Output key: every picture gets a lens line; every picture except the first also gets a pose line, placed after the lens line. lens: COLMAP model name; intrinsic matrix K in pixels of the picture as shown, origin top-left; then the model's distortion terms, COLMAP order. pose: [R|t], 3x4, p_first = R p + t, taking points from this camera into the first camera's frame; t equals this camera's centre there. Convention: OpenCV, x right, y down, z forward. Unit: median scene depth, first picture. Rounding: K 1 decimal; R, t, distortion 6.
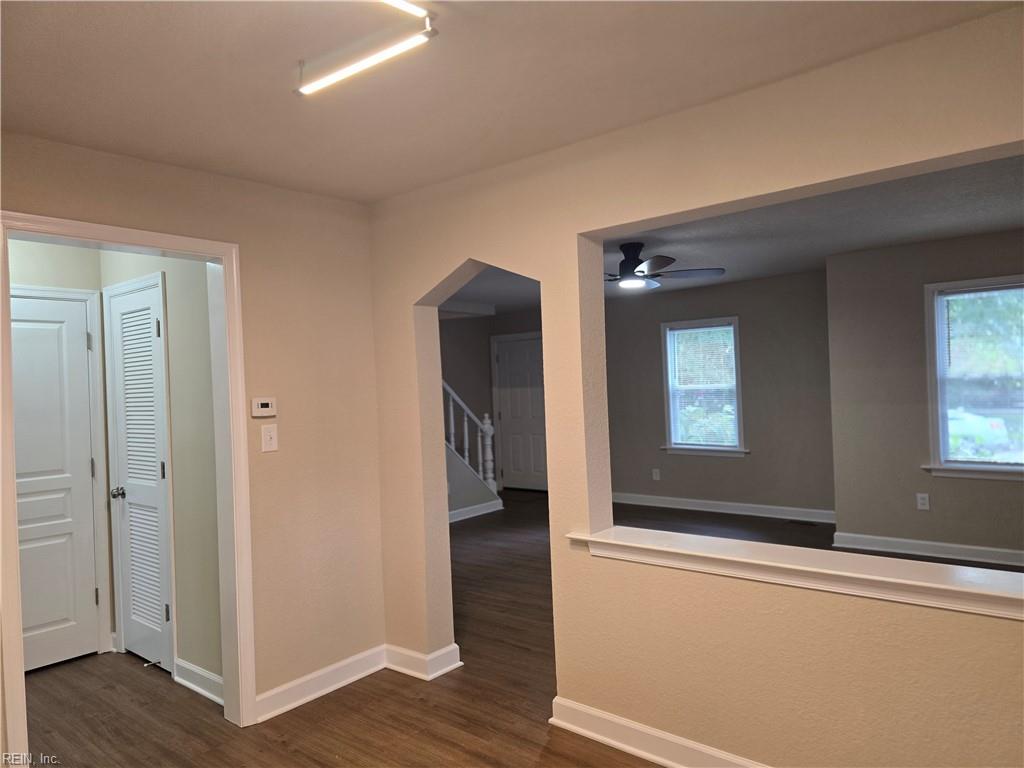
lens RADIAL K [[703.9, 0, 526.4], [0, 703.9, 382.4], [0, 0, 1]] dist [0.025271, -0.000589]
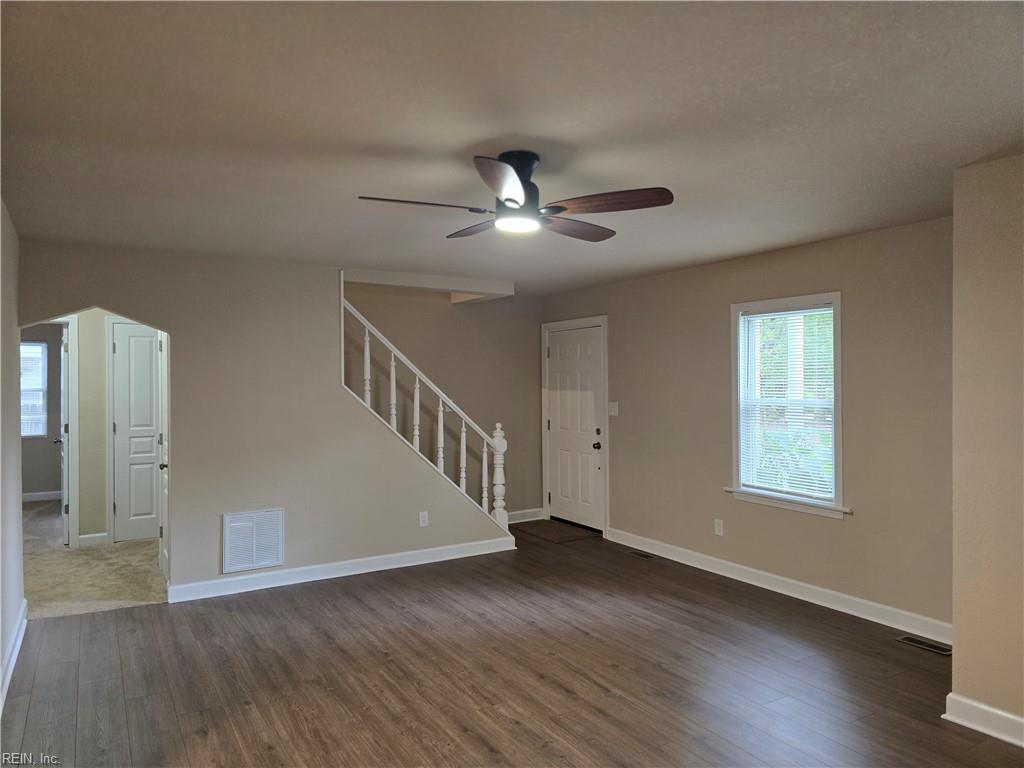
lens RADIAL K [[701.8, 0, 512.0], [0, 701.8, 384.0], [0, 0, 1]] dist [0.005784, -0.003151]
pose [[0.940744, 0.038100, -0.336970, 0.223284], [-0.034046, 0.999259, 0.017934, -0.013291], [0.337404, -0.005399, 0.941344, 0.298295]]
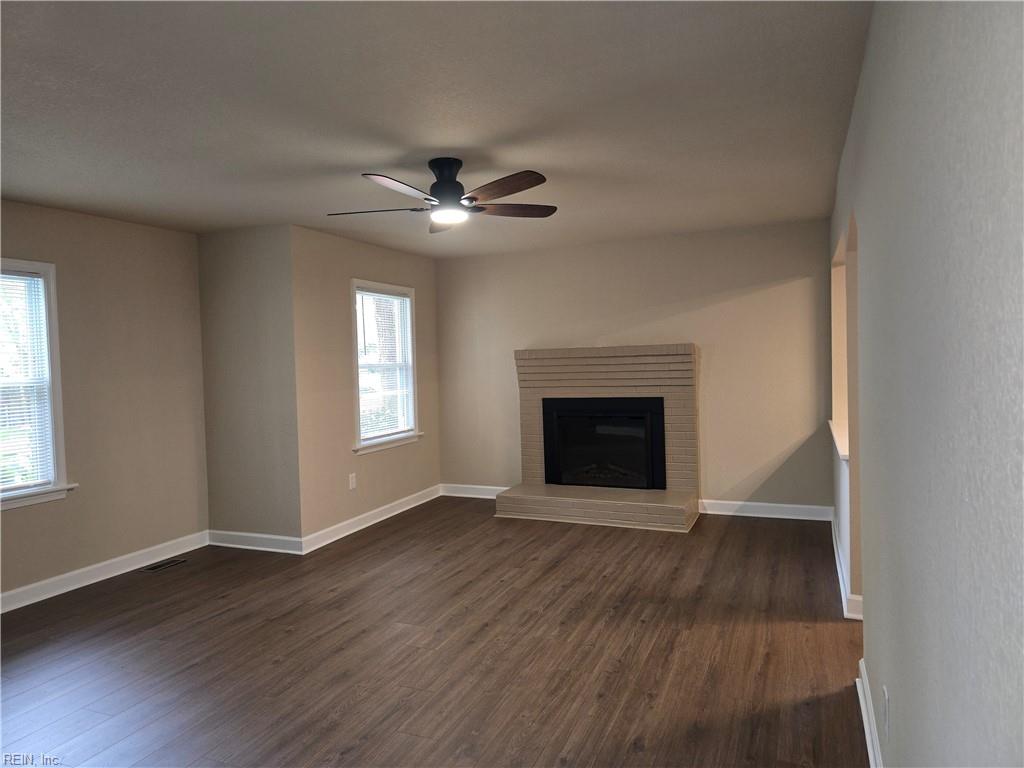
lens RADIAL K [[675.6, 0, 513.2], [0, 675.6, 381.1], [0, 0, 1]] dist [0.047725, -0.001494]
pose [[-0.274771, 0.006701, 0.961486, -0.346889], [0.035901, 0.999350, 0.003295, 0.016211], [-0.960839, 0.035424, -0.274833, 0.736214]]
